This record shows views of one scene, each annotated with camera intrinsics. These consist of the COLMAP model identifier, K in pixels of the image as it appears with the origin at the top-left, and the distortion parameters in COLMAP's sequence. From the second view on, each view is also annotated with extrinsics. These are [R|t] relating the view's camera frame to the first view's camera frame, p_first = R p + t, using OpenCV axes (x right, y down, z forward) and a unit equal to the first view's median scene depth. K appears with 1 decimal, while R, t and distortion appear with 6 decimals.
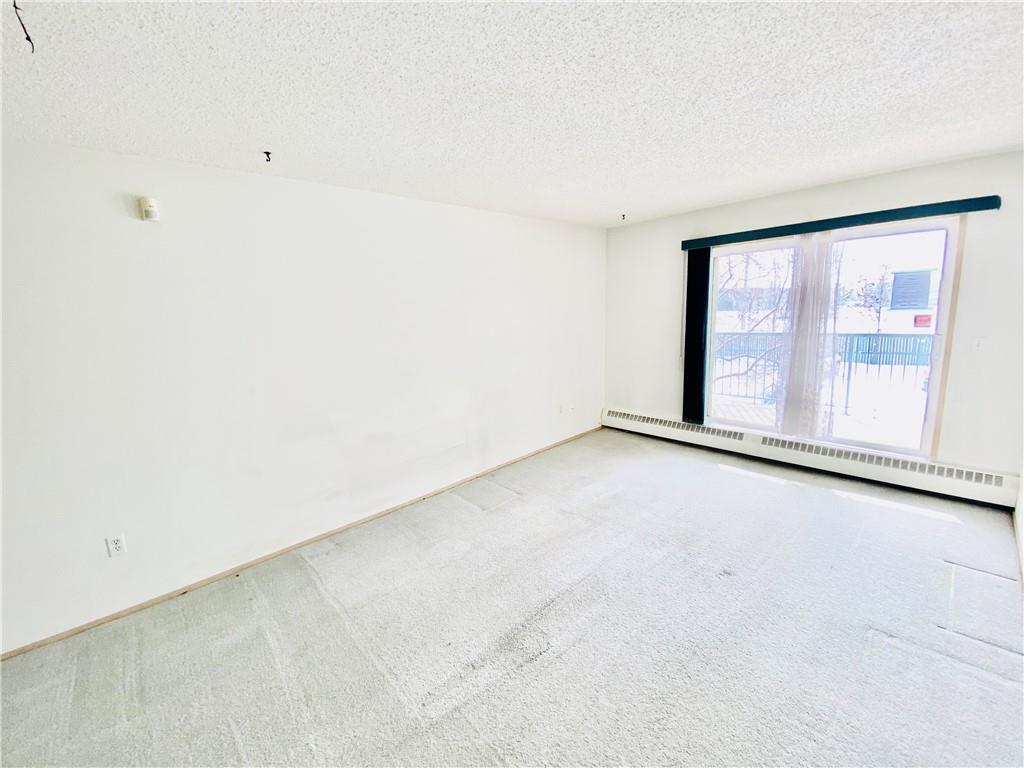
lens RADIAL K [[412.3, 0, 512.0], [0, 412.3, 384.0], [0, 0, 1]] dist [0.002790, -0.014708]
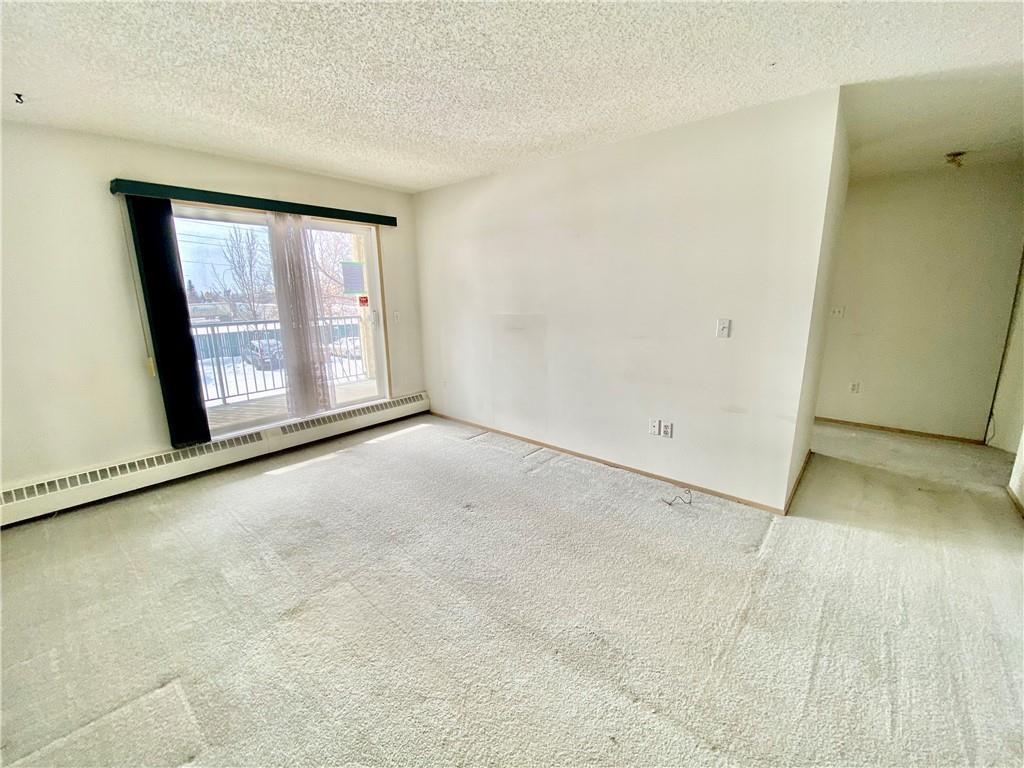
lens RADIAL K [[412.3, 0, 512.0], [0, 412.3, 384.0], [0, 0, 1]] dist [0.002790, -0.014708]
pose [[-0.129216, -0.167318, 0.977398, -0.385102], [0.185405, 0.964203, 0.189570, -0.050172], [-0.974129, 0.205710, -0.093569, 0.603883]]
